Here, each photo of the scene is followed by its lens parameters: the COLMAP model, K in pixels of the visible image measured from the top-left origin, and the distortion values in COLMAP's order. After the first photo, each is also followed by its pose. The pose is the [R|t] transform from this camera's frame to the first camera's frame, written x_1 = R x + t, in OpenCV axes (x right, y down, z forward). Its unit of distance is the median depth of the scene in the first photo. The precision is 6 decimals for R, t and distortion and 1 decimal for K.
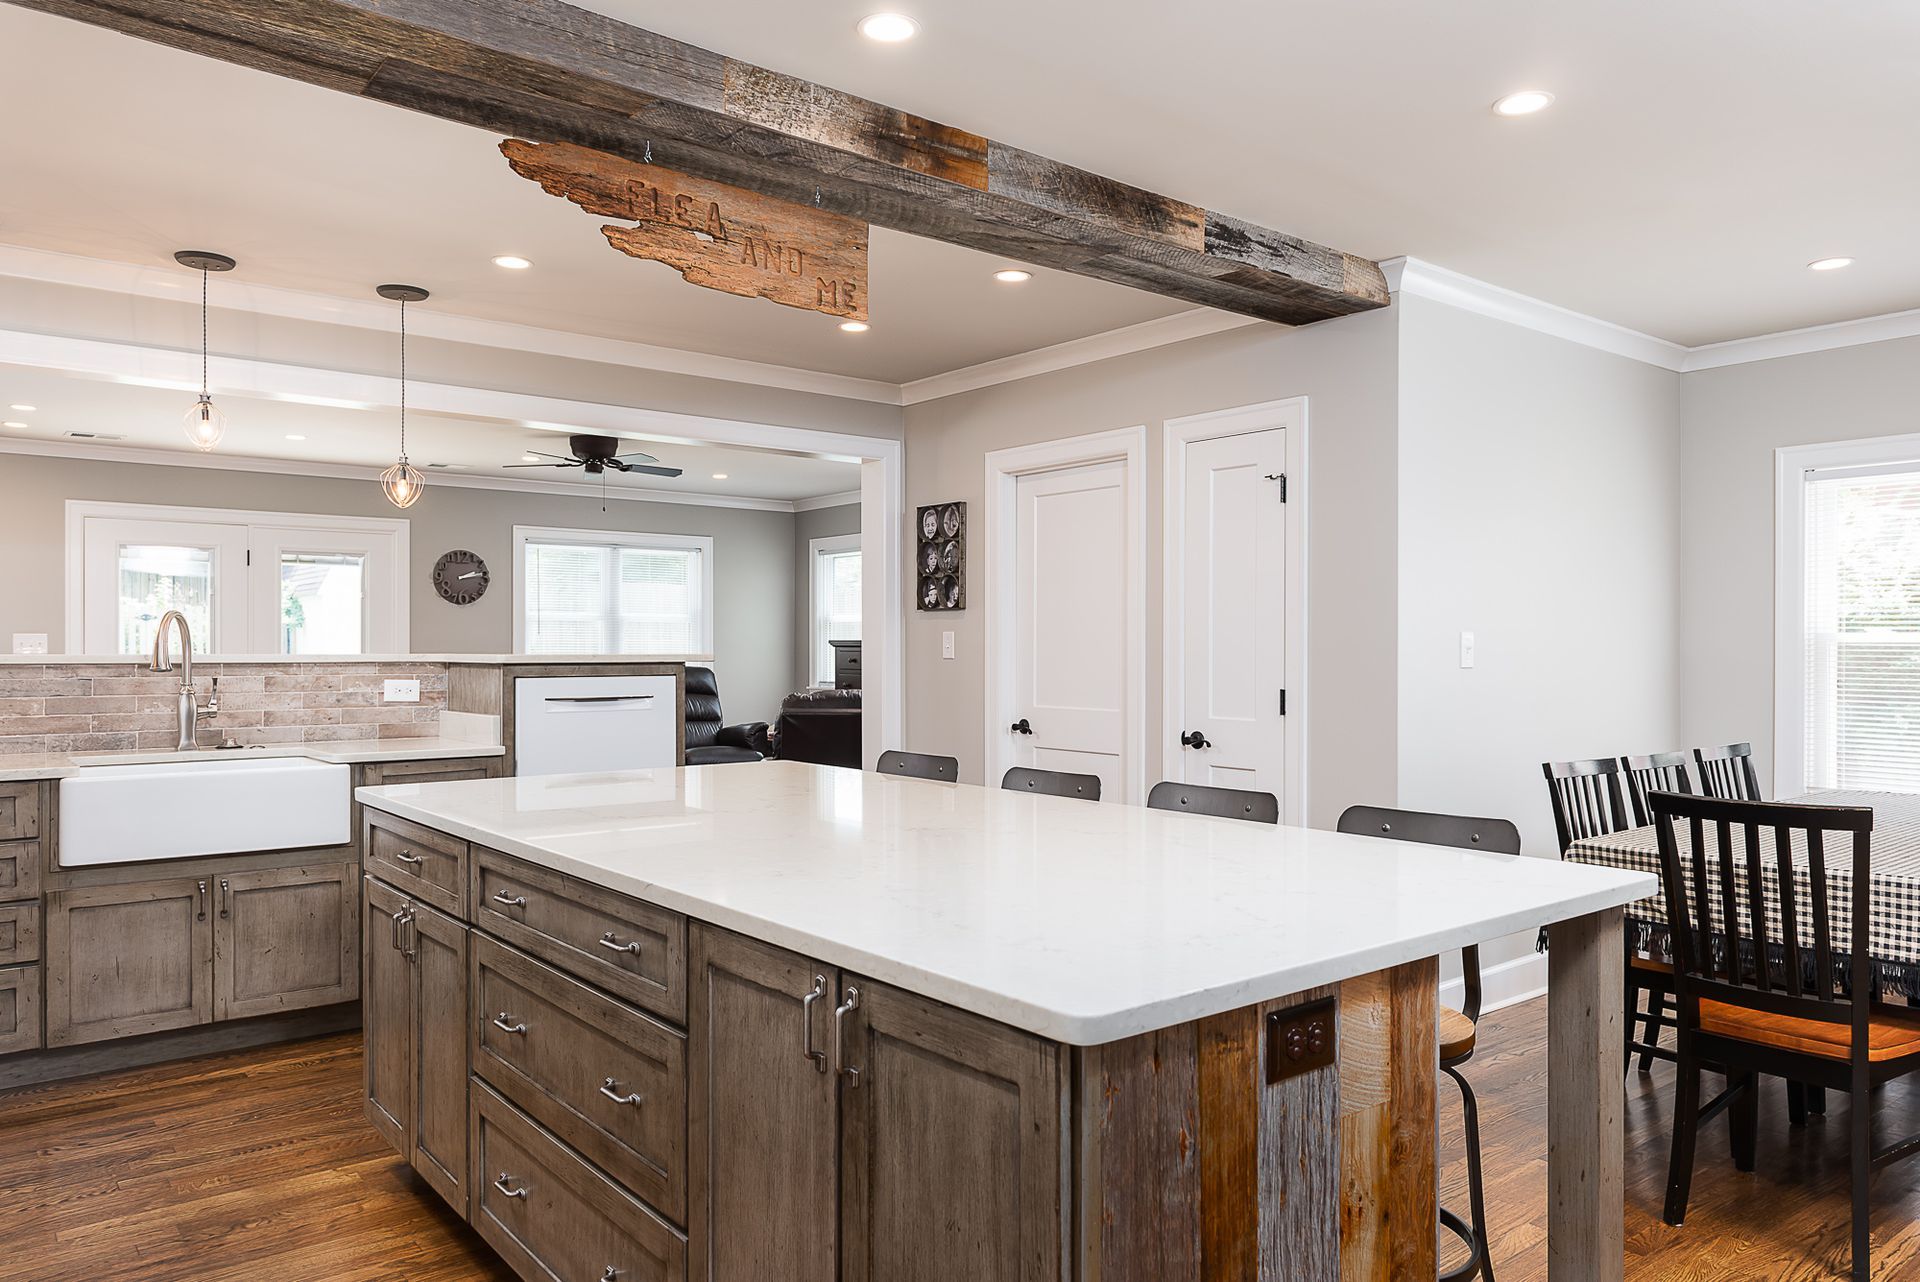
lens RADIAL K [[1304.4, 0, 959.2], [0, 1304.4, 650.9], [0, 0, 1]] dist [-0.000156, -0.001946]
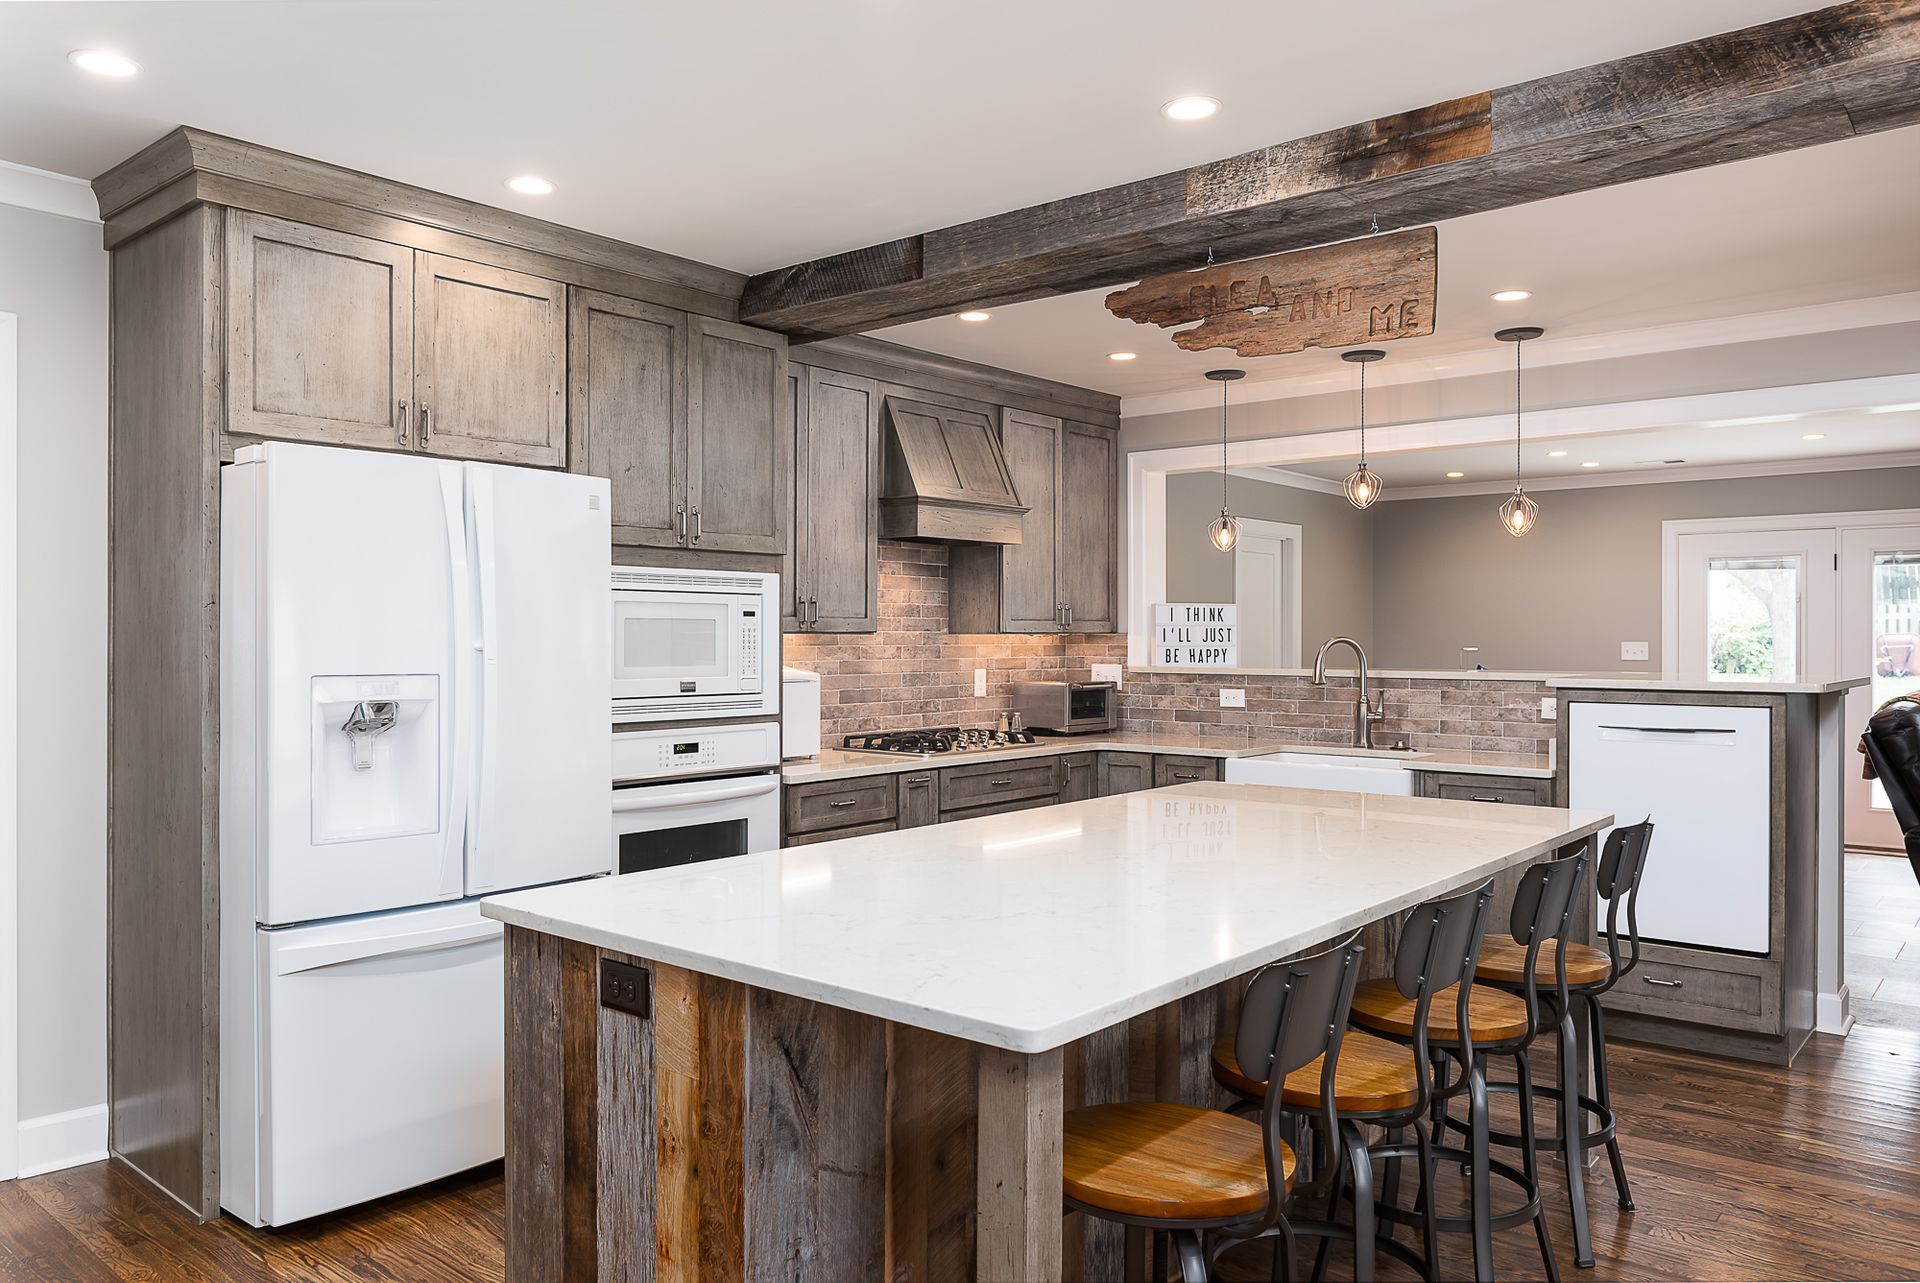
lens RADIAL K [[1346.1, 0, 960.0], [0, 1346.1, 641.5], [0, 0, 1]] dist [-0.004469, -0.006239]
pose [[0.191559, 0.002958, -0.981477, 0.631345], [-0.003543, 0.999991, 0.002322, -0.028639], [0.981475, 0.003033, 0.191568, 0.387871]]
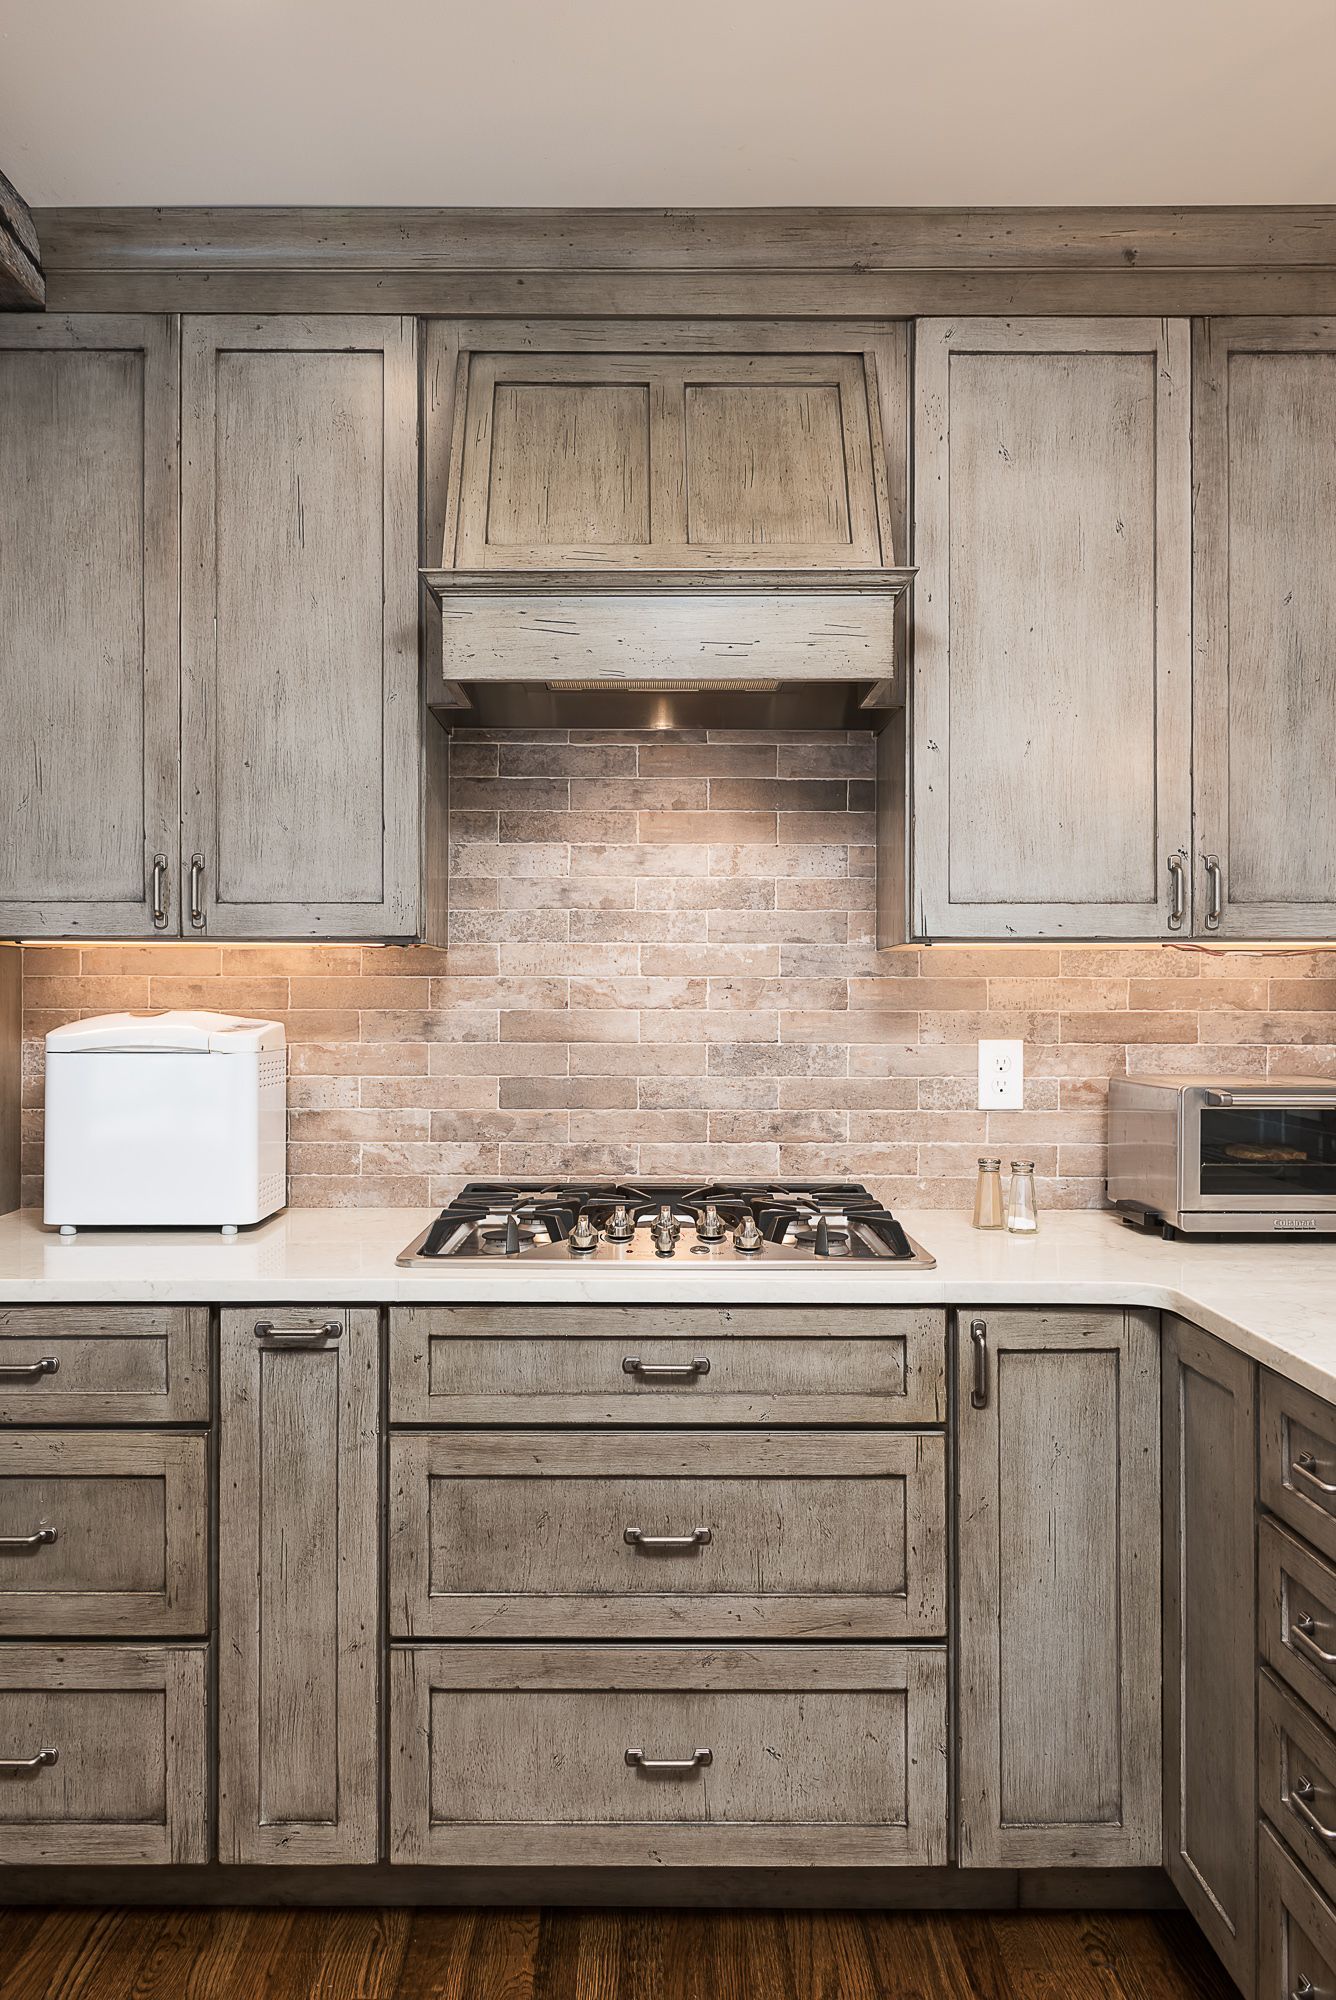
lens RADIAL K [[1367.2, 0, 645.1], [0, 1367.2, 1003.4], [0, 0, 1]] dist [0.001428, -0.001633]
pose [[-0.626239, -0.003374, -0.779624, -0.282629], [-0.004867, 0.999988, -0.000418, -0.009005], [0.779616, 0.003533, -0.626248, 0.953684]]
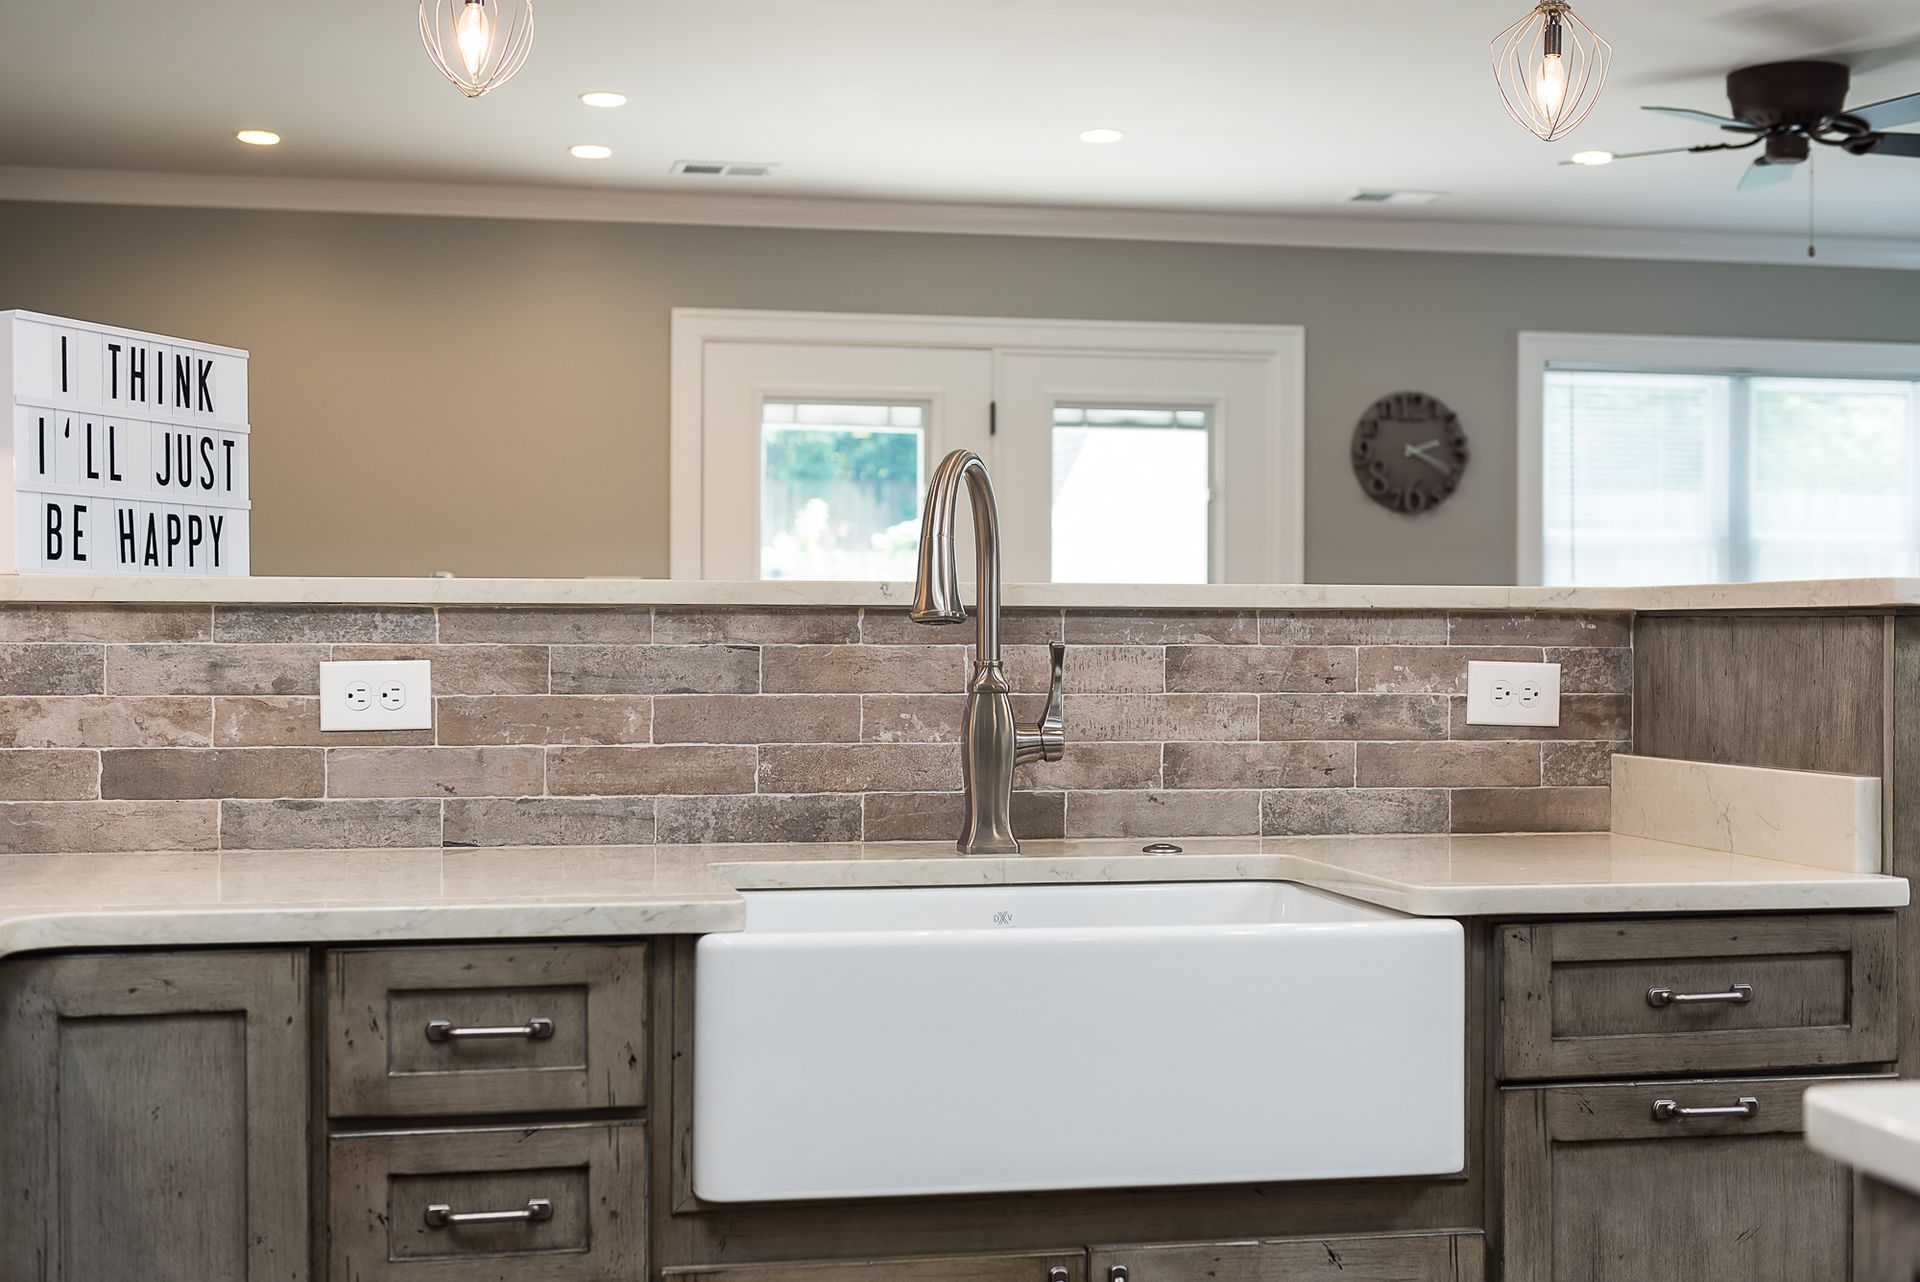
lens RADIAL K [[2472.3, 0, 960.0], [0, 2472.3, 641.0], [0, 0, 1]] dist [0.004546, -0.037999]
pose [[0.888067, 0.003308, -0.459702, -0.305767], [-0.003665, 0.999993, 0.000116, 0.020292], [0.459699, 0.001582, 0.888073, 0.422373]]
